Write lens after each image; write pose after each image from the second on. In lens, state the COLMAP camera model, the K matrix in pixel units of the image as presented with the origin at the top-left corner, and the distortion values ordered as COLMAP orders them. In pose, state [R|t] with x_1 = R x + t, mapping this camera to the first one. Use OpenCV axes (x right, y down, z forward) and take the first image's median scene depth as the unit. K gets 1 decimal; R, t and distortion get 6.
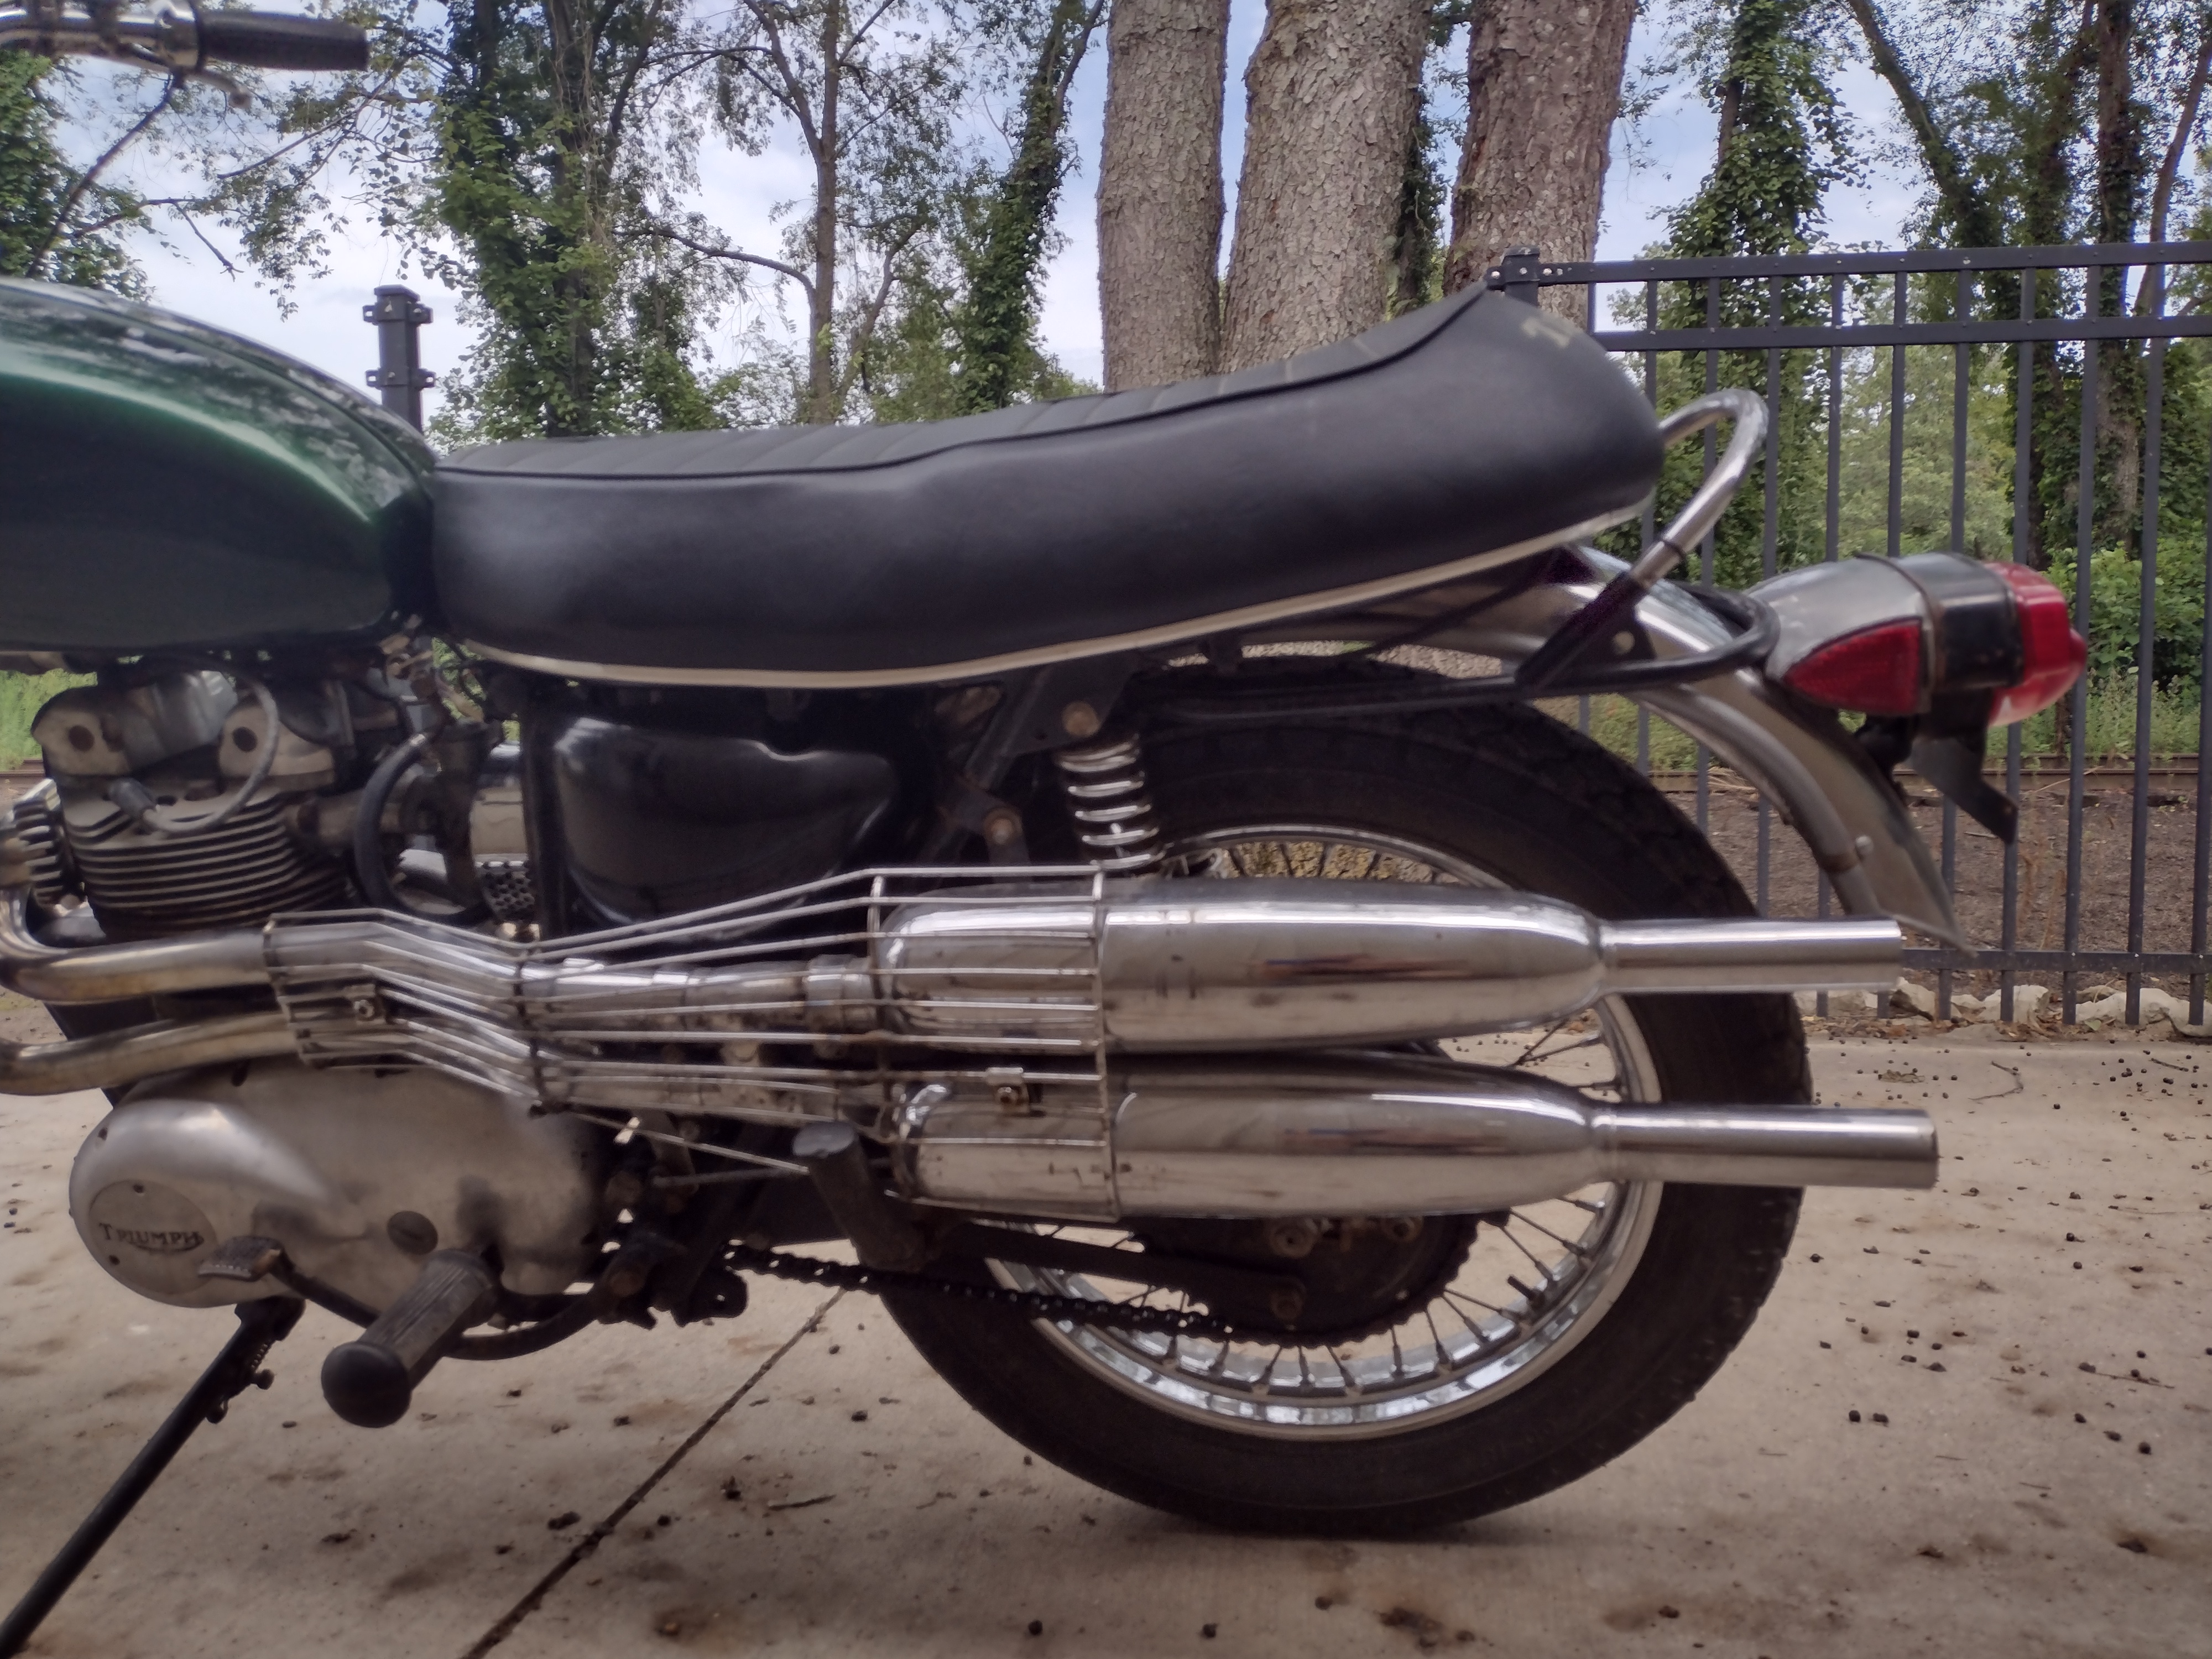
lens RADIAL K [[1629.5, 0, 1106.0], [0, 1629.5, 829.5], [0, 0, 1]] dist [0.068047, -0.059642]
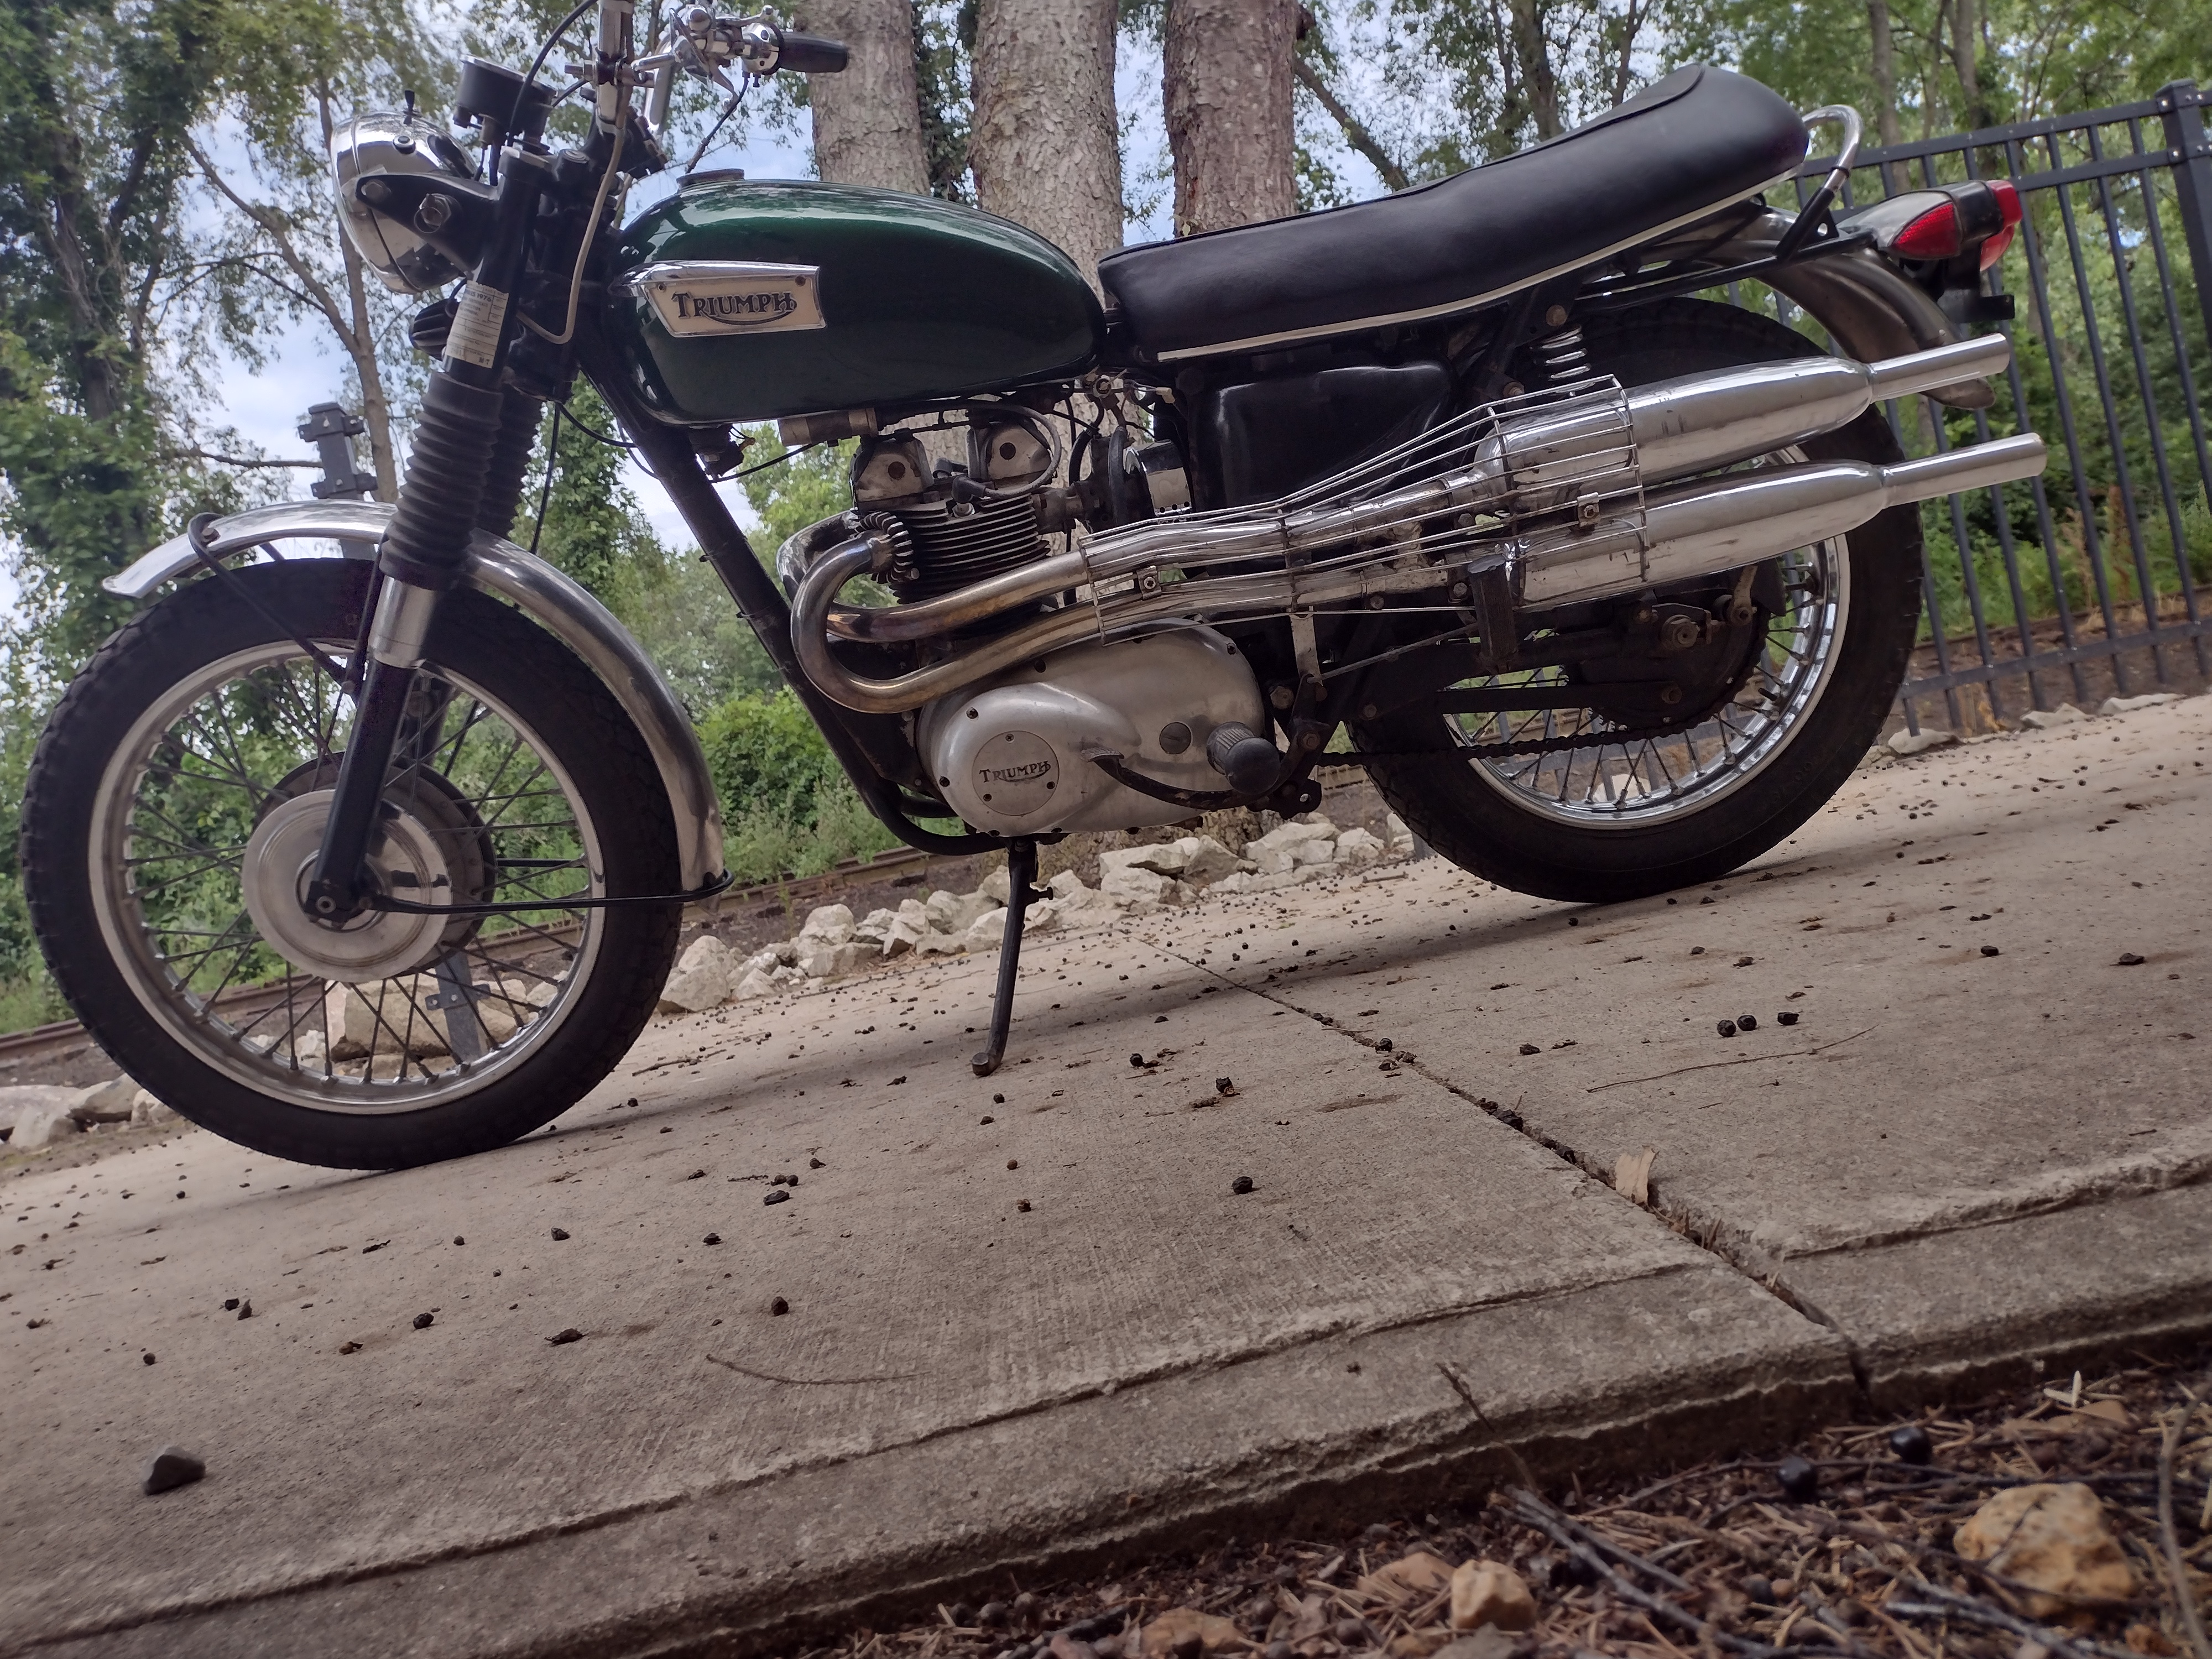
lens RADIAL K [[1629.5, 0, 1106.0], [0, 1629.5, 829.5], [0, 0, 1]] dist [0.068047, -0.059642]
pose [[0.956035, -0.199646, 0.214799, -0.180648], [0.214659, 0.975472, -0.048753, 0.084592], [-0.199797, 0.092718, 0.975441, -0.106183]]
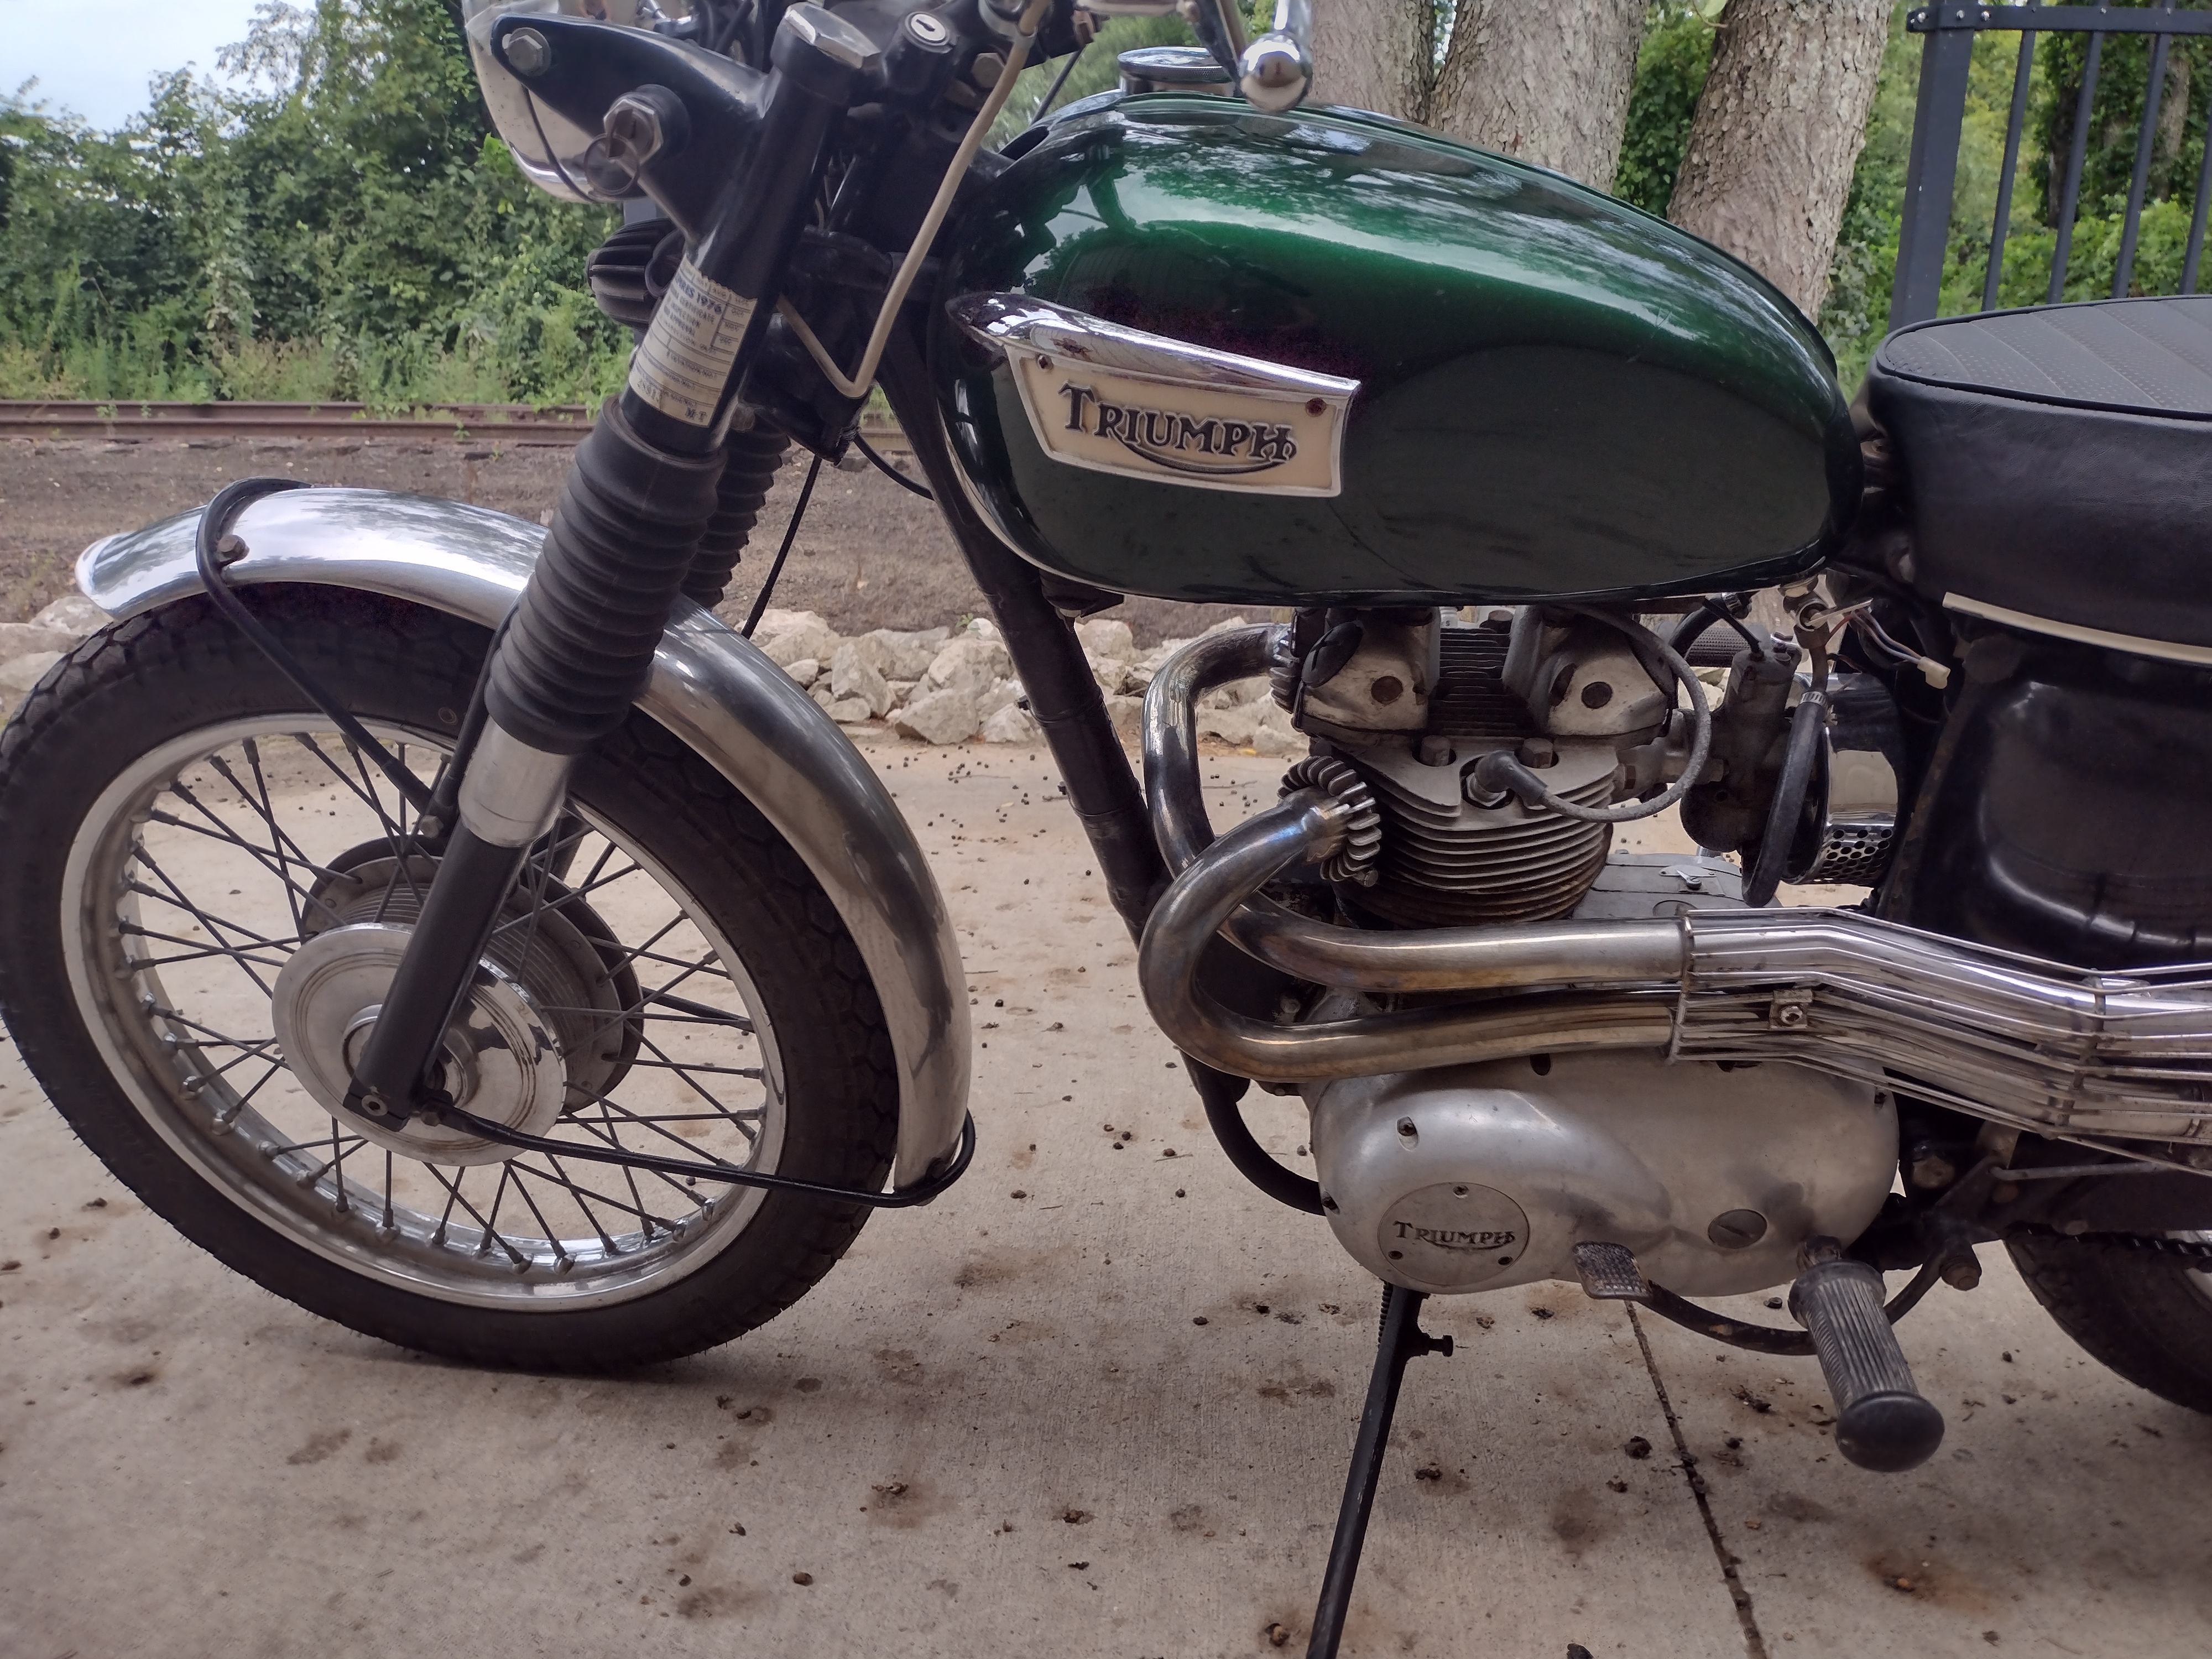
lens RADIAL K [[1662.4, 0, 1140.6], [0, 1662.4, 857.5], [0, 0, 1]] dist [0.069792, -0.083399]
pose [[0.997991, -0.003263, 0.063279, -0.174934], [-0.010772, 0.975399, 0.220186, -0.033971], [-0.062441, -0.220425, 0.973403, 0.035294]]
